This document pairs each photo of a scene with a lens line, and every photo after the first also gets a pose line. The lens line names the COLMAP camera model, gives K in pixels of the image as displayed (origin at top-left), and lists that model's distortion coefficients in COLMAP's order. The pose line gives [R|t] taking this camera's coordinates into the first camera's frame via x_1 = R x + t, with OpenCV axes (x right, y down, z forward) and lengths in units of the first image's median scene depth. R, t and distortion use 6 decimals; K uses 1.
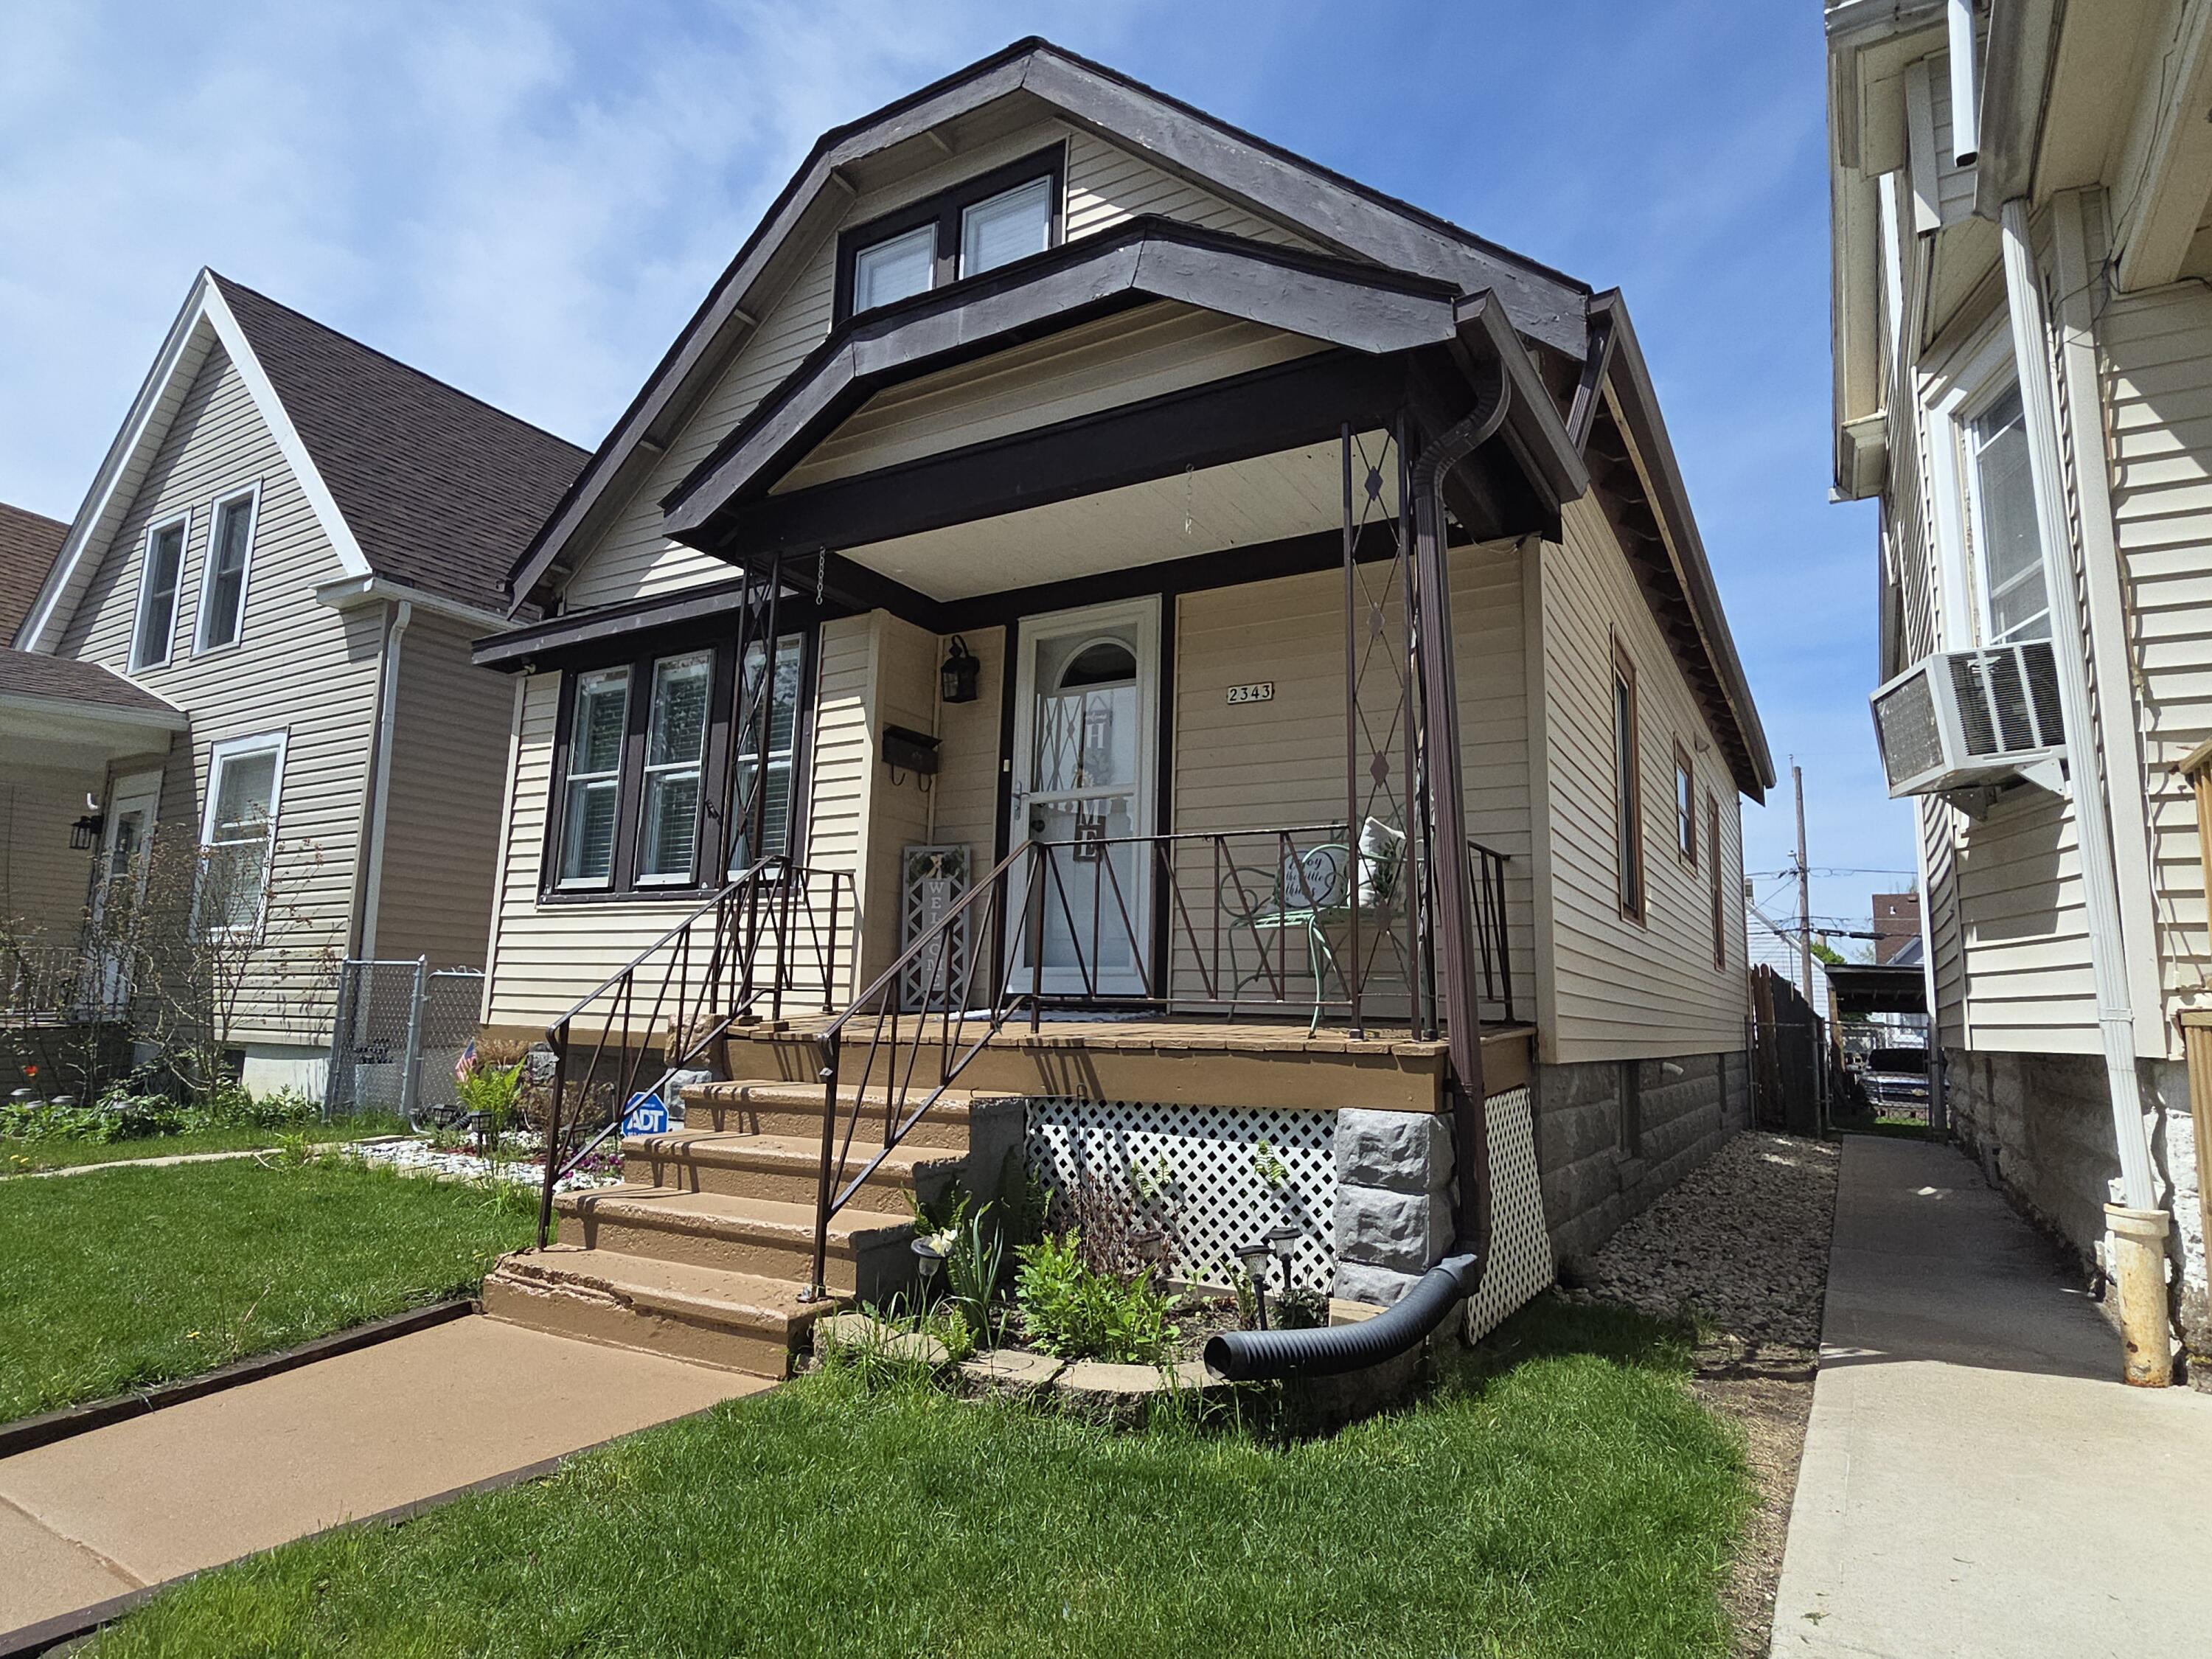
lens RADIAL K [[1238.1, 0, 1115.6], [0, 1238.1, 831.6], [0, 0, 1]] dist [0.004020, 0.000336]
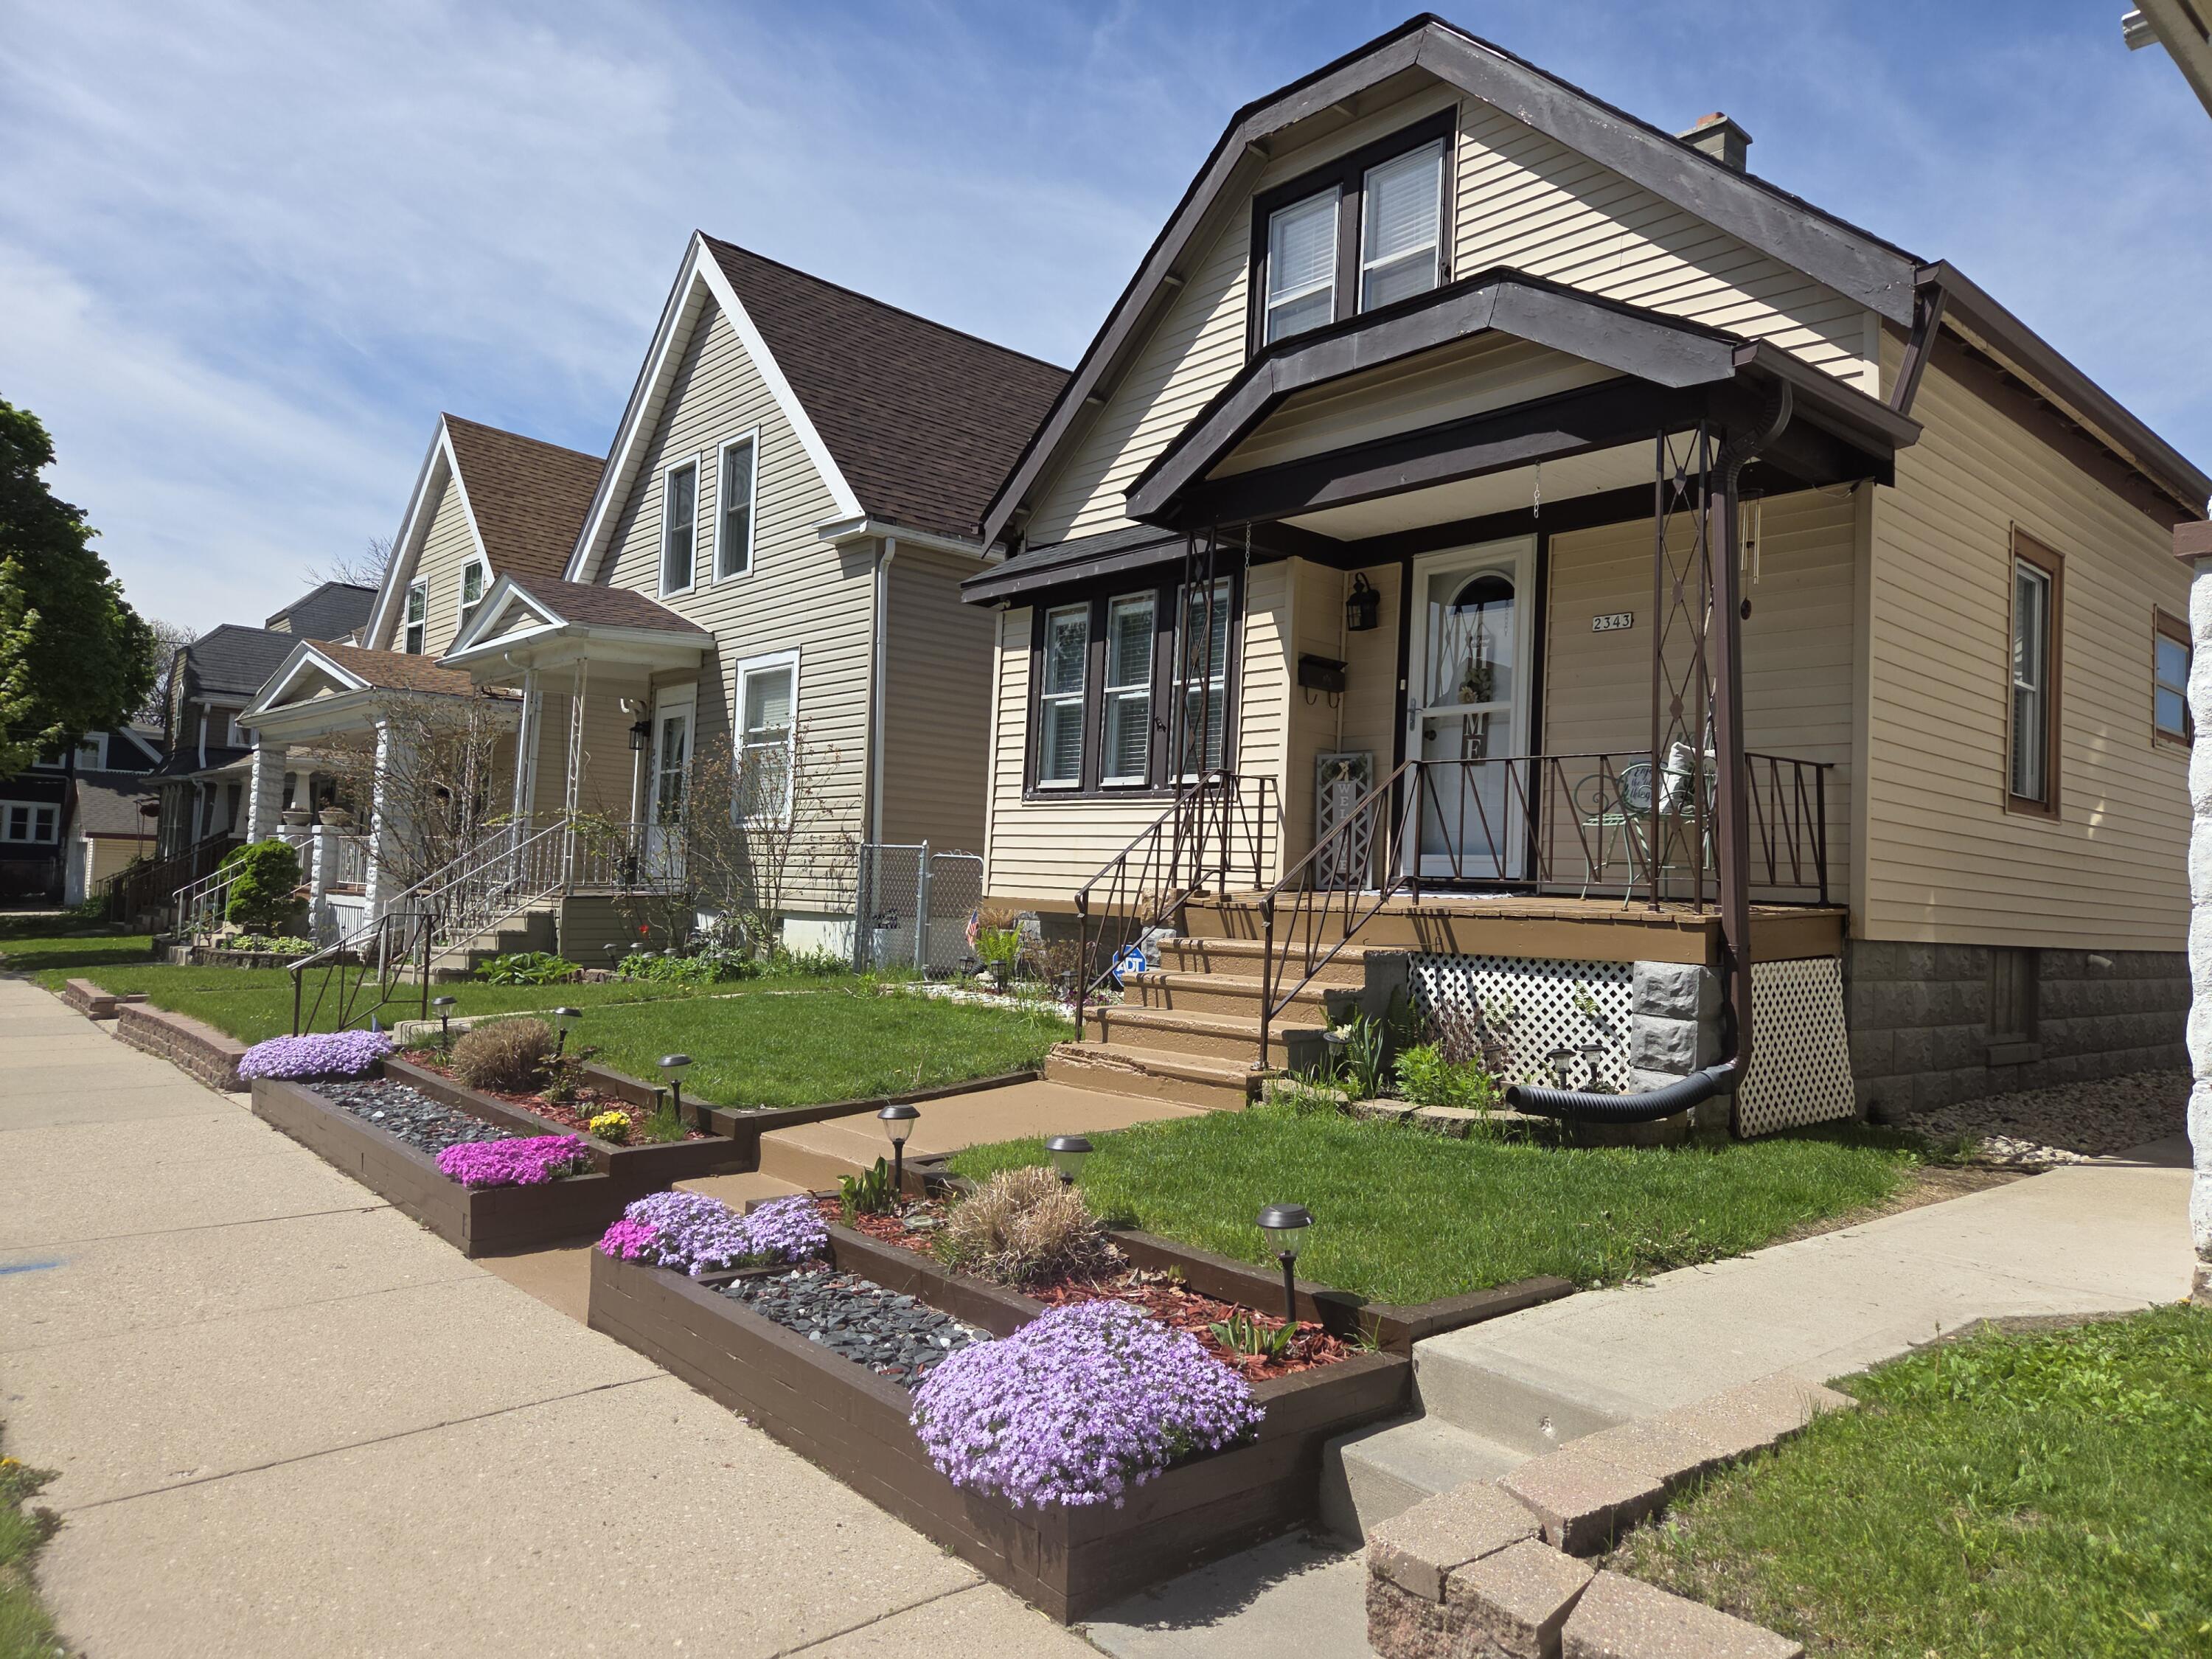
lens RADIAL K [[1485.4, 0, 1106.0], [0, 1485.4, 829.5], [0, 0, 1]] dist [0.071016, -0.056768]
pose [[0.951026, 0.001449, -0.309108, 0.084331], [0.028320, 0.995375, 0.091797, -0.055578], [0.307811, -0.096055, 0.946586, -0.456449]]
